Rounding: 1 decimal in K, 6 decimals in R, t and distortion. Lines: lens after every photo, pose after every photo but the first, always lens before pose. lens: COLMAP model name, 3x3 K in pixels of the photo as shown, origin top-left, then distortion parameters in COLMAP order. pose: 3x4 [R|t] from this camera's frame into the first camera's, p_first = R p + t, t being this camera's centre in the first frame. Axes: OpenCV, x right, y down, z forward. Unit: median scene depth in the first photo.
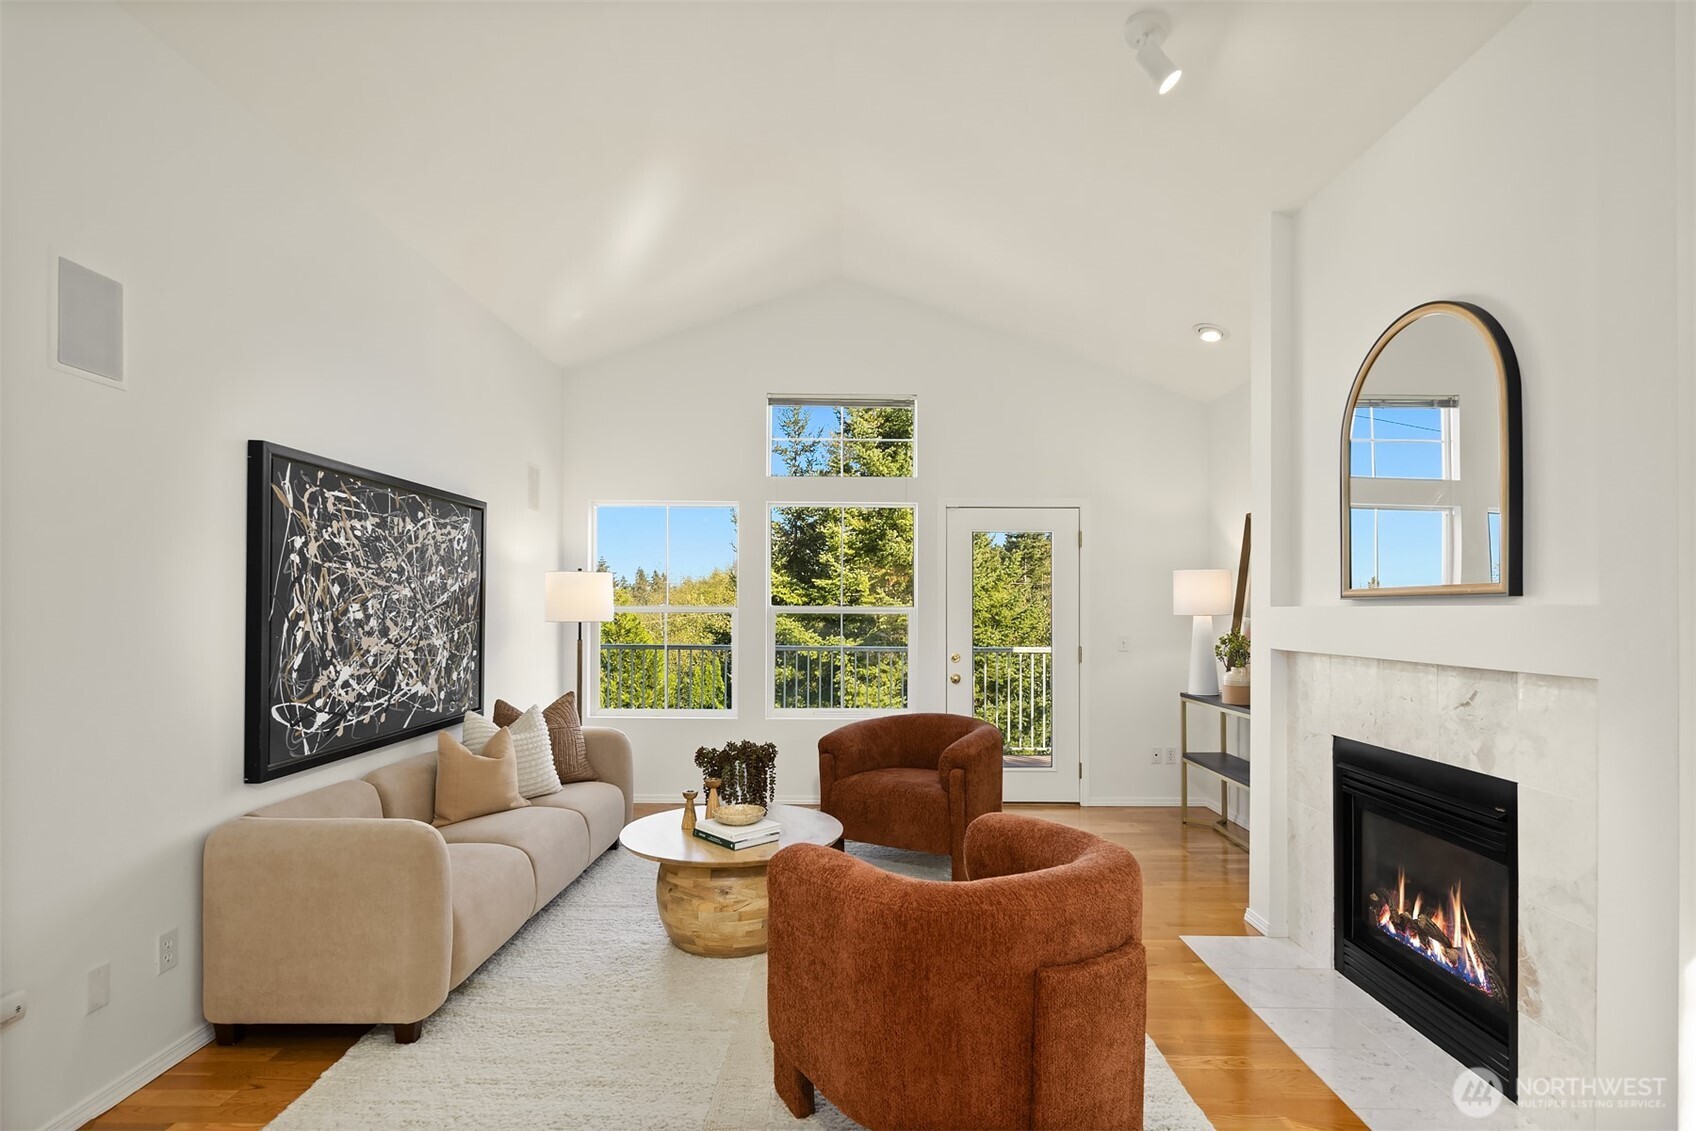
lens RADIAL K [[824.3, 0, 848.7], [0, 824.3, 608.2], [0, 0, 1]] dist [0.001255, -0.001117]
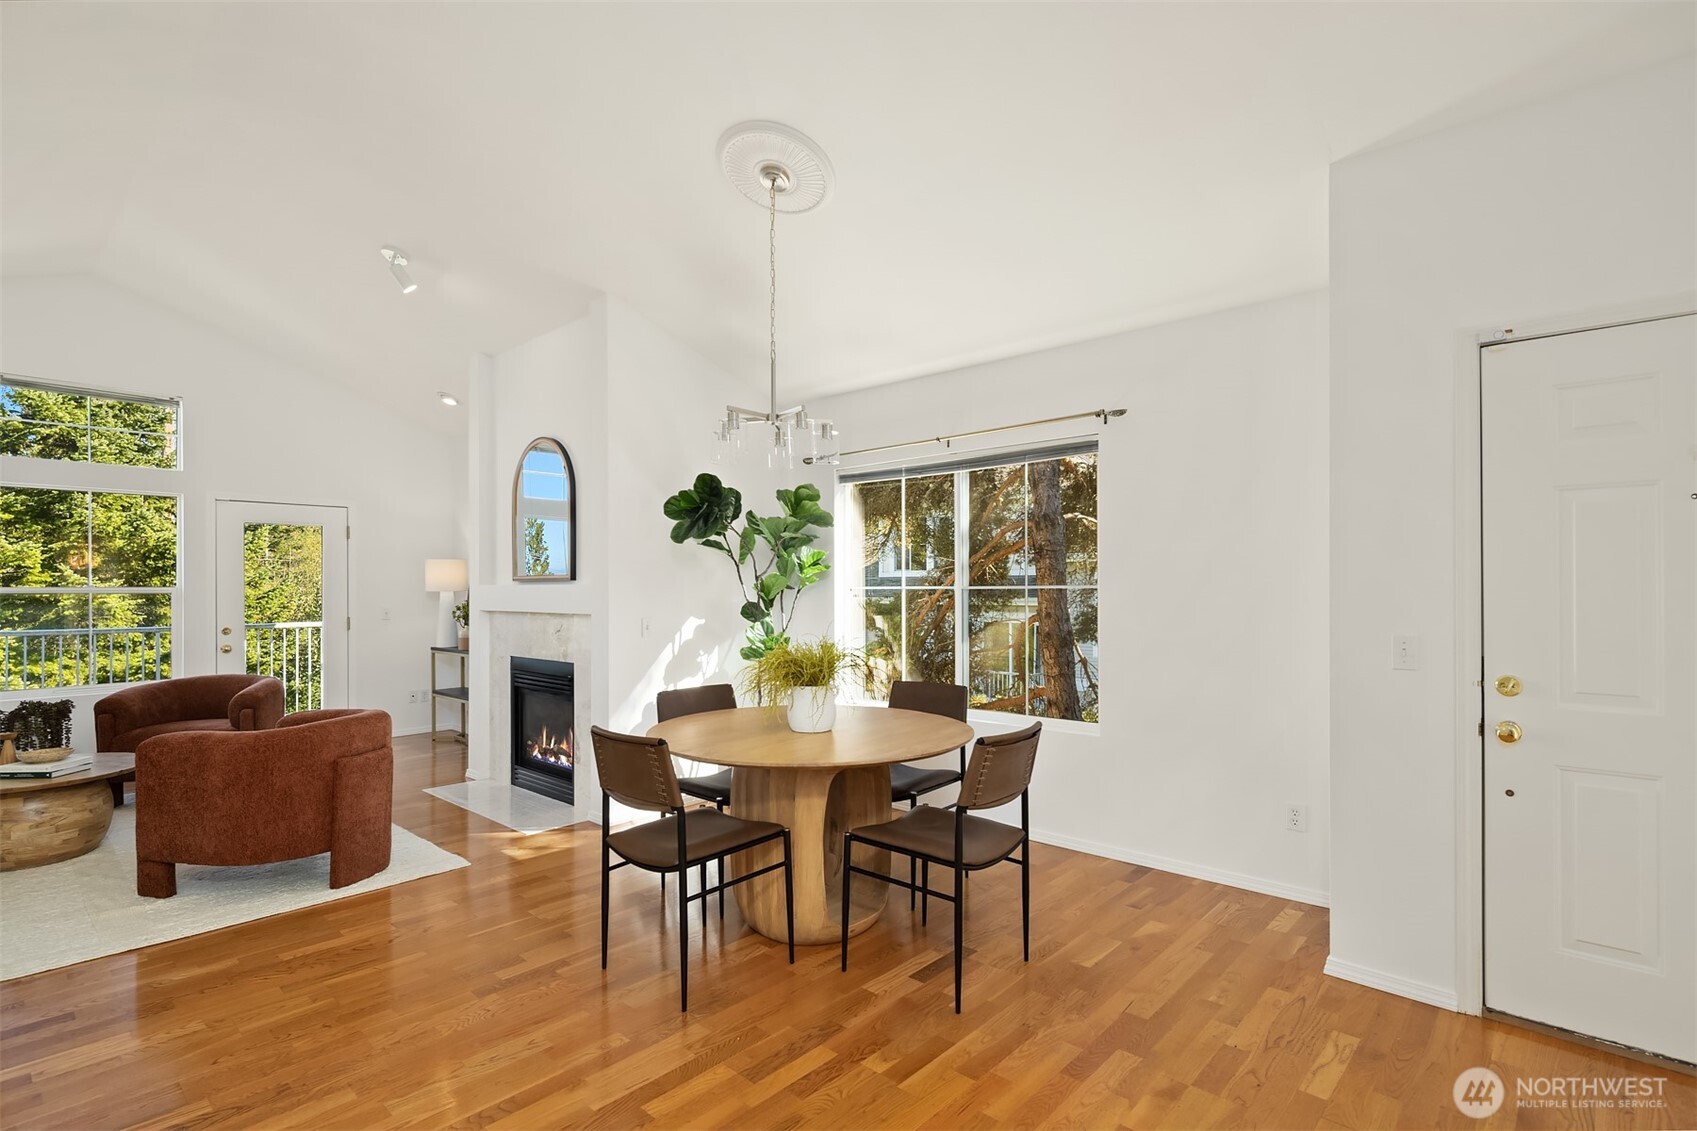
lens RADIAL K [[824.8, 0, 857.5], [0, 824.8, 574.7], [0, 0, 1]] dist [0.001255, -0.001117]
pose [[0.670682, 0.002282, 0.741741, -0.246639], [0.007454, 0.999924, -0.009817, -0.000727], [-0.741707, 0.012113, 0.670614, -0.785995]]
